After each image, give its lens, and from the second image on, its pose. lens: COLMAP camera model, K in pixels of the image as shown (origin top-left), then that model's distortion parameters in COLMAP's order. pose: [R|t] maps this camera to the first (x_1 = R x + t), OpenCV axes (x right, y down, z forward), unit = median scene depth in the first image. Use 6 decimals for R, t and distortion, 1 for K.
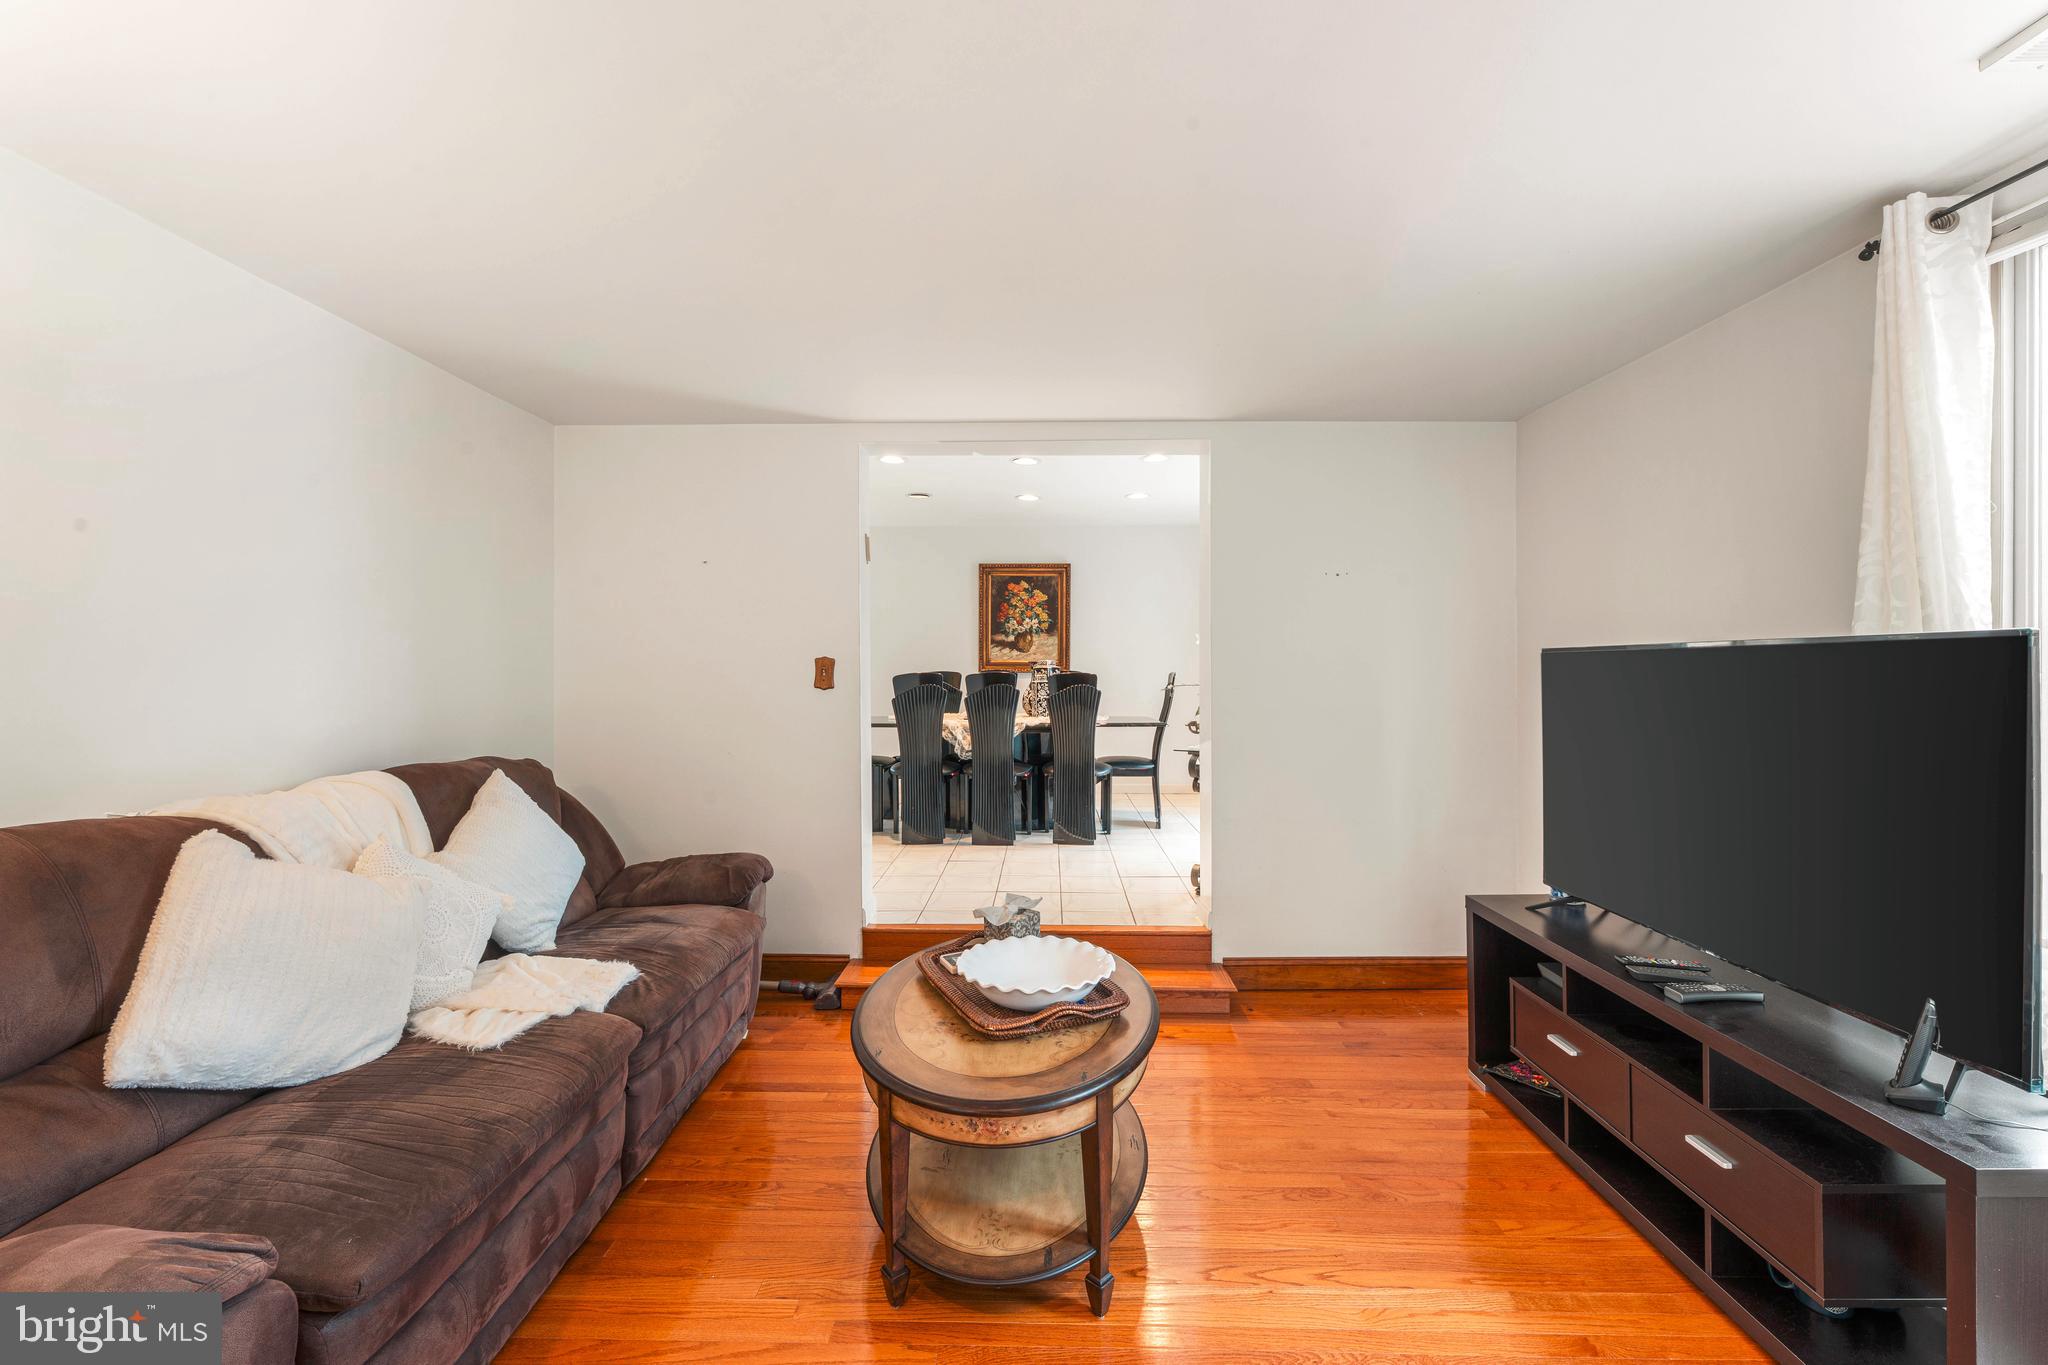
lens RADIAL K [[828.9, 0, 1024.0], [0, 828.9, 682.5], [0, 0, 1]] dist [0.001189, 0.000041]
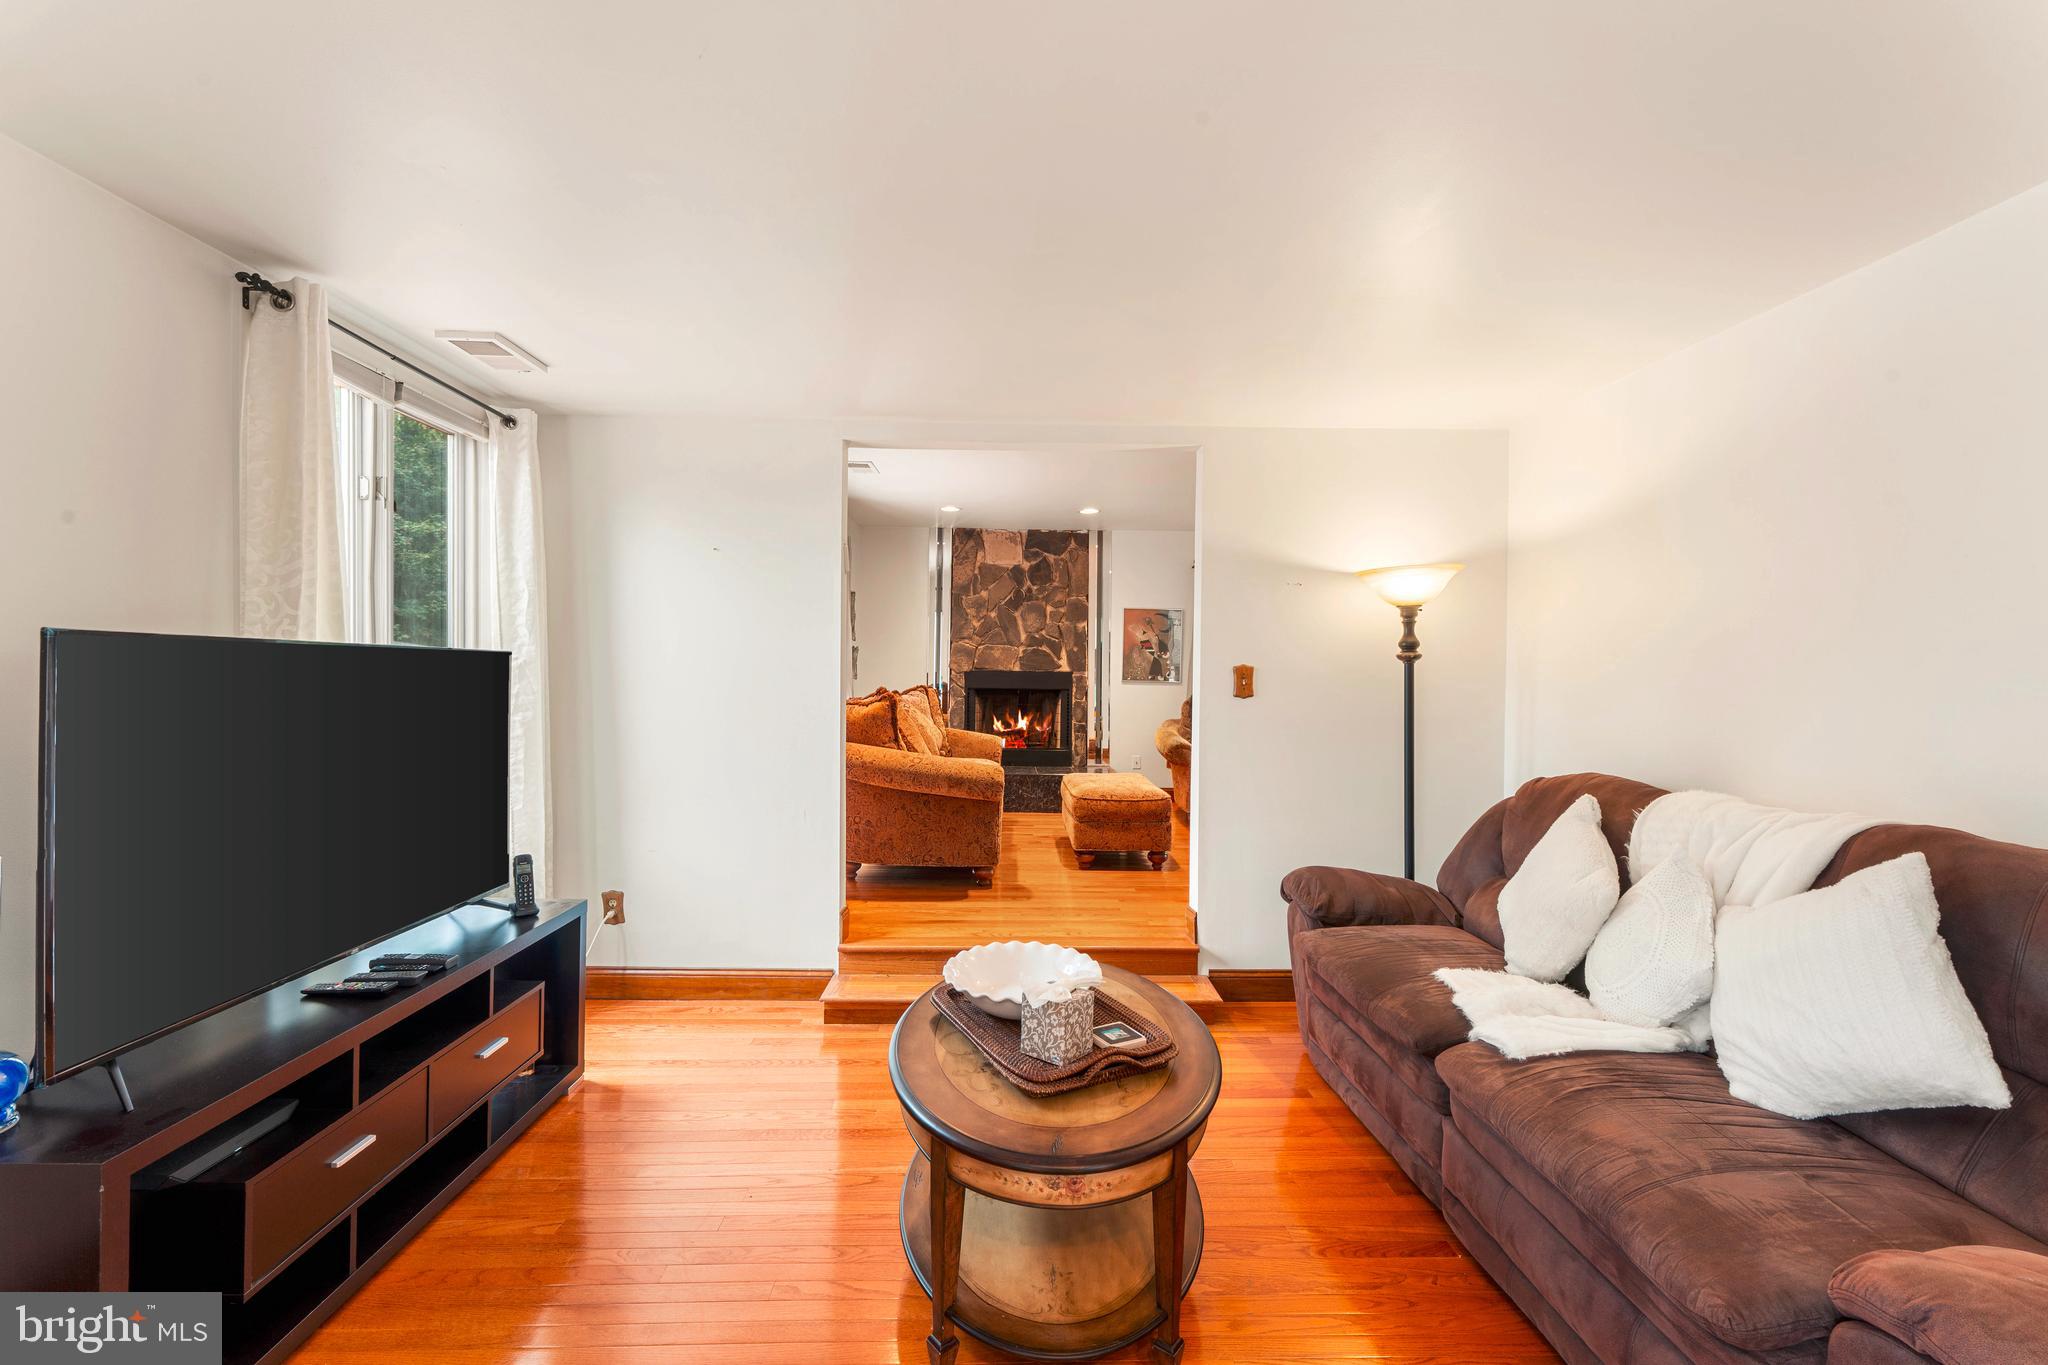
lens RADIAL K [[828.9, 0, 1024.0], [0, 828.9, 682.5], [0, 0, 1]] dist [0.001189, 0.000041]
pose [[-0.999225, -0.009407, -0.038225, 0.057176], [-0.010240, 0.999713, 0.021675, -0.032040], [0.038010, 0.022050, -0.999034, 2.023720]]
